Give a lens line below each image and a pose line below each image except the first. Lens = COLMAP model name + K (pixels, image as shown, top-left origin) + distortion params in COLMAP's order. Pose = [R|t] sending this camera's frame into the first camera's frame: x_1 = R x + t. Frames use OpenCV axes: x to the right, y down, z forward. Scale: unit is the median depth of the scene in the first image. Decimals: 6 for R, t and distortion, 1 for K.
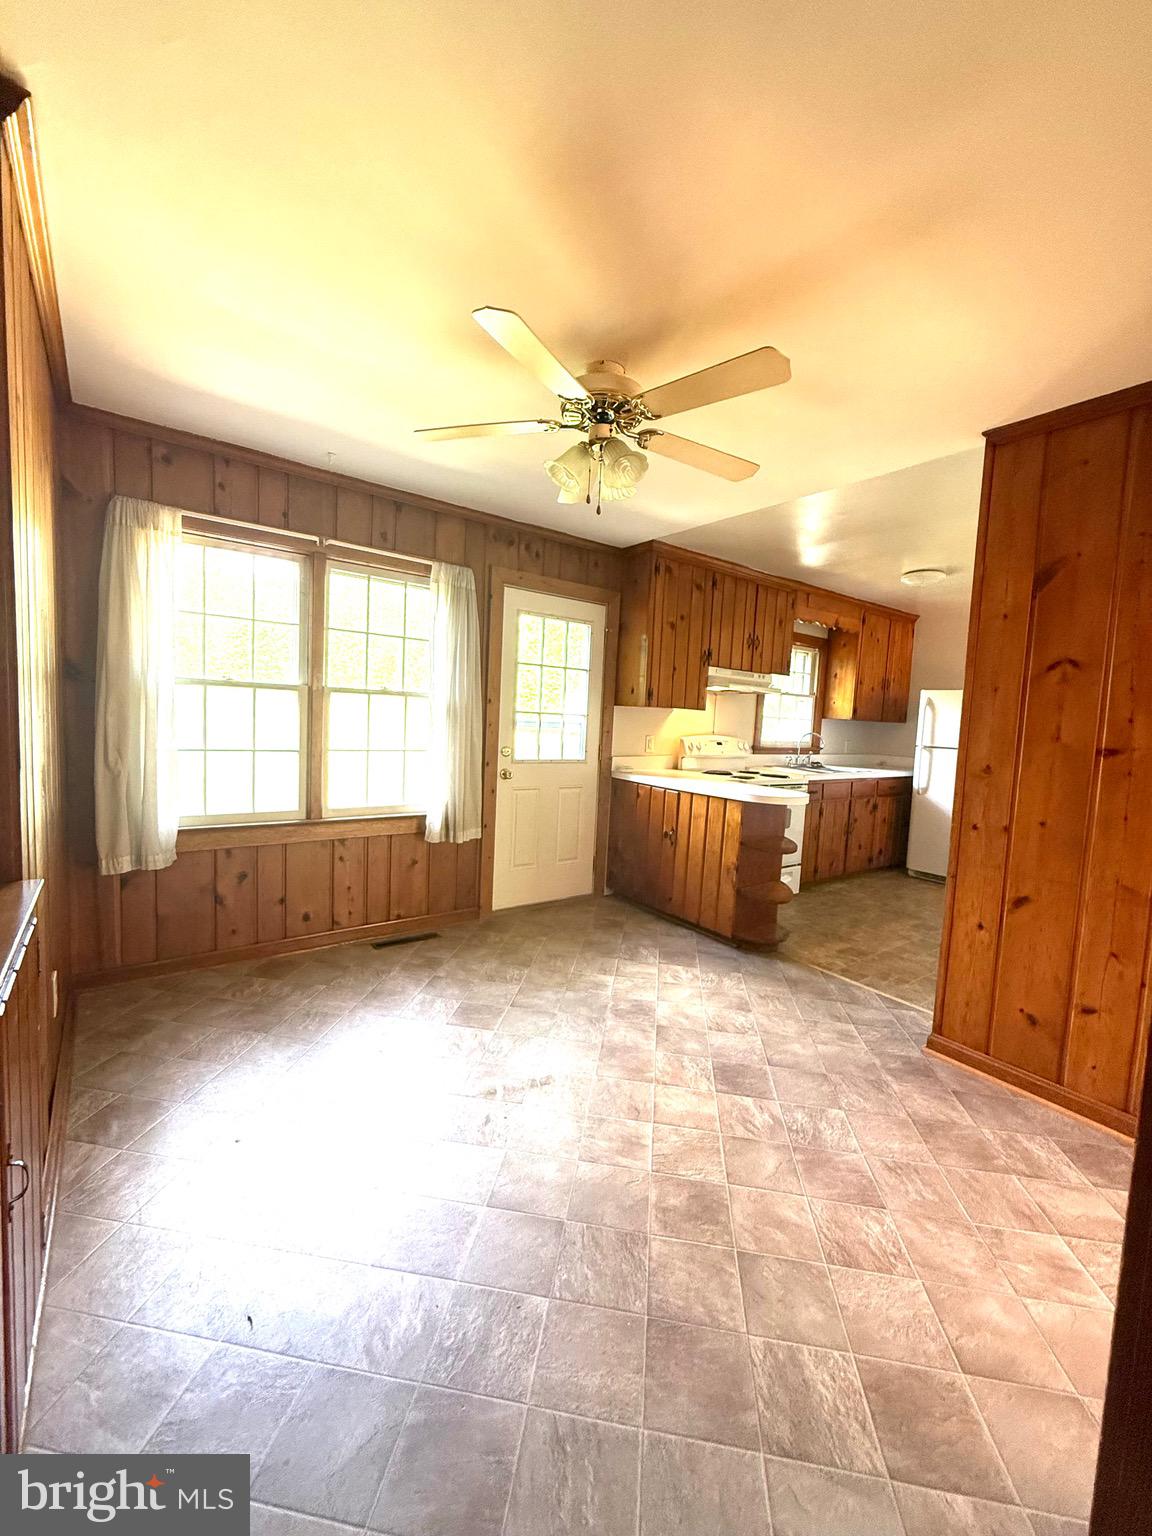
lens RADIAL K [[613.9, 0, 575.1], [0, 613.9, 765.9], [0, 0, 1]] dist [0.001667, -0.000824]
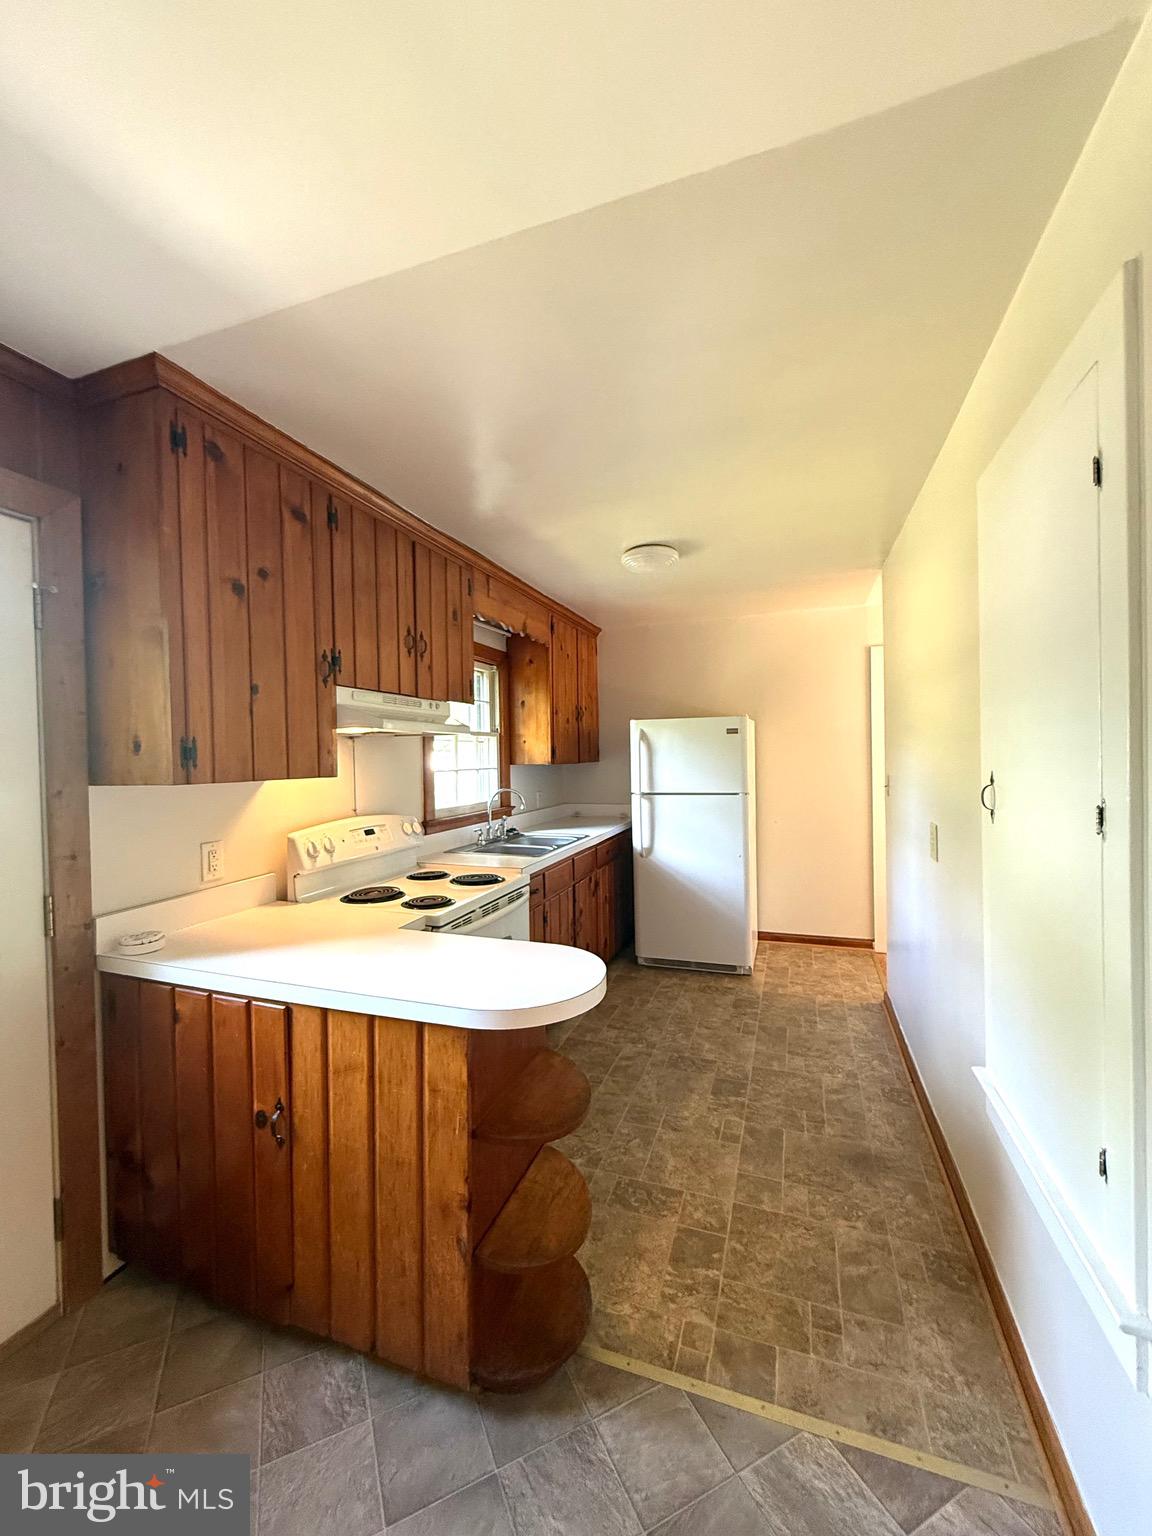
lens RADIAL K [[613.9, 0, 582.1], [0, 613.9, 764.3], [0, 0, 1]] dist [0.001667, -0.000824]
pose [[0.825000, -0.071906, 0.560540, 0.101666], [0.103954, 0.994256, -0.025456, -0.067867], [-0.555490, 0.079271, 0.827736, 0.495381]]
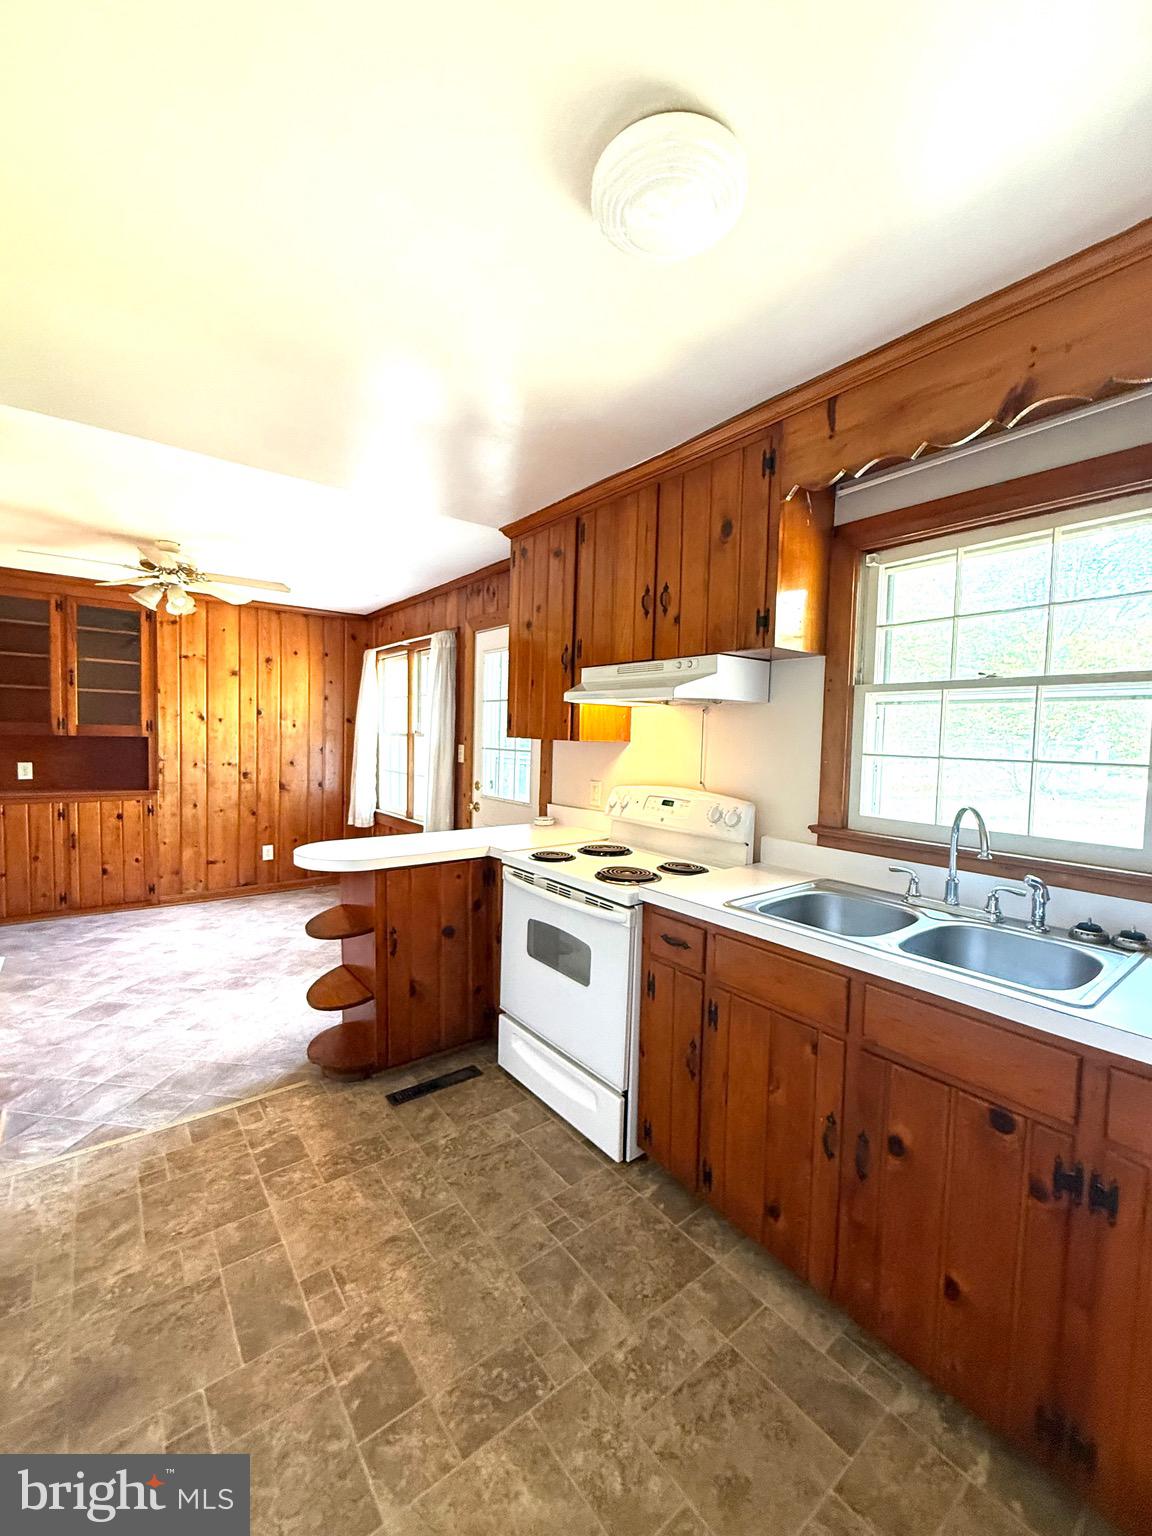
lens RADIAL K [[613.9, 0, 573.2], [0, 613.9, 767.3], [0, 0, 1]] dist [0.001667, -0.000824]
pose [[0.024410, 0.006482, -0.999681, 0.833958], [-0.102869, 0.994687, 0.003938, -0.066142], [0.994395, 0.102740, 0.024947, 0.991387]]
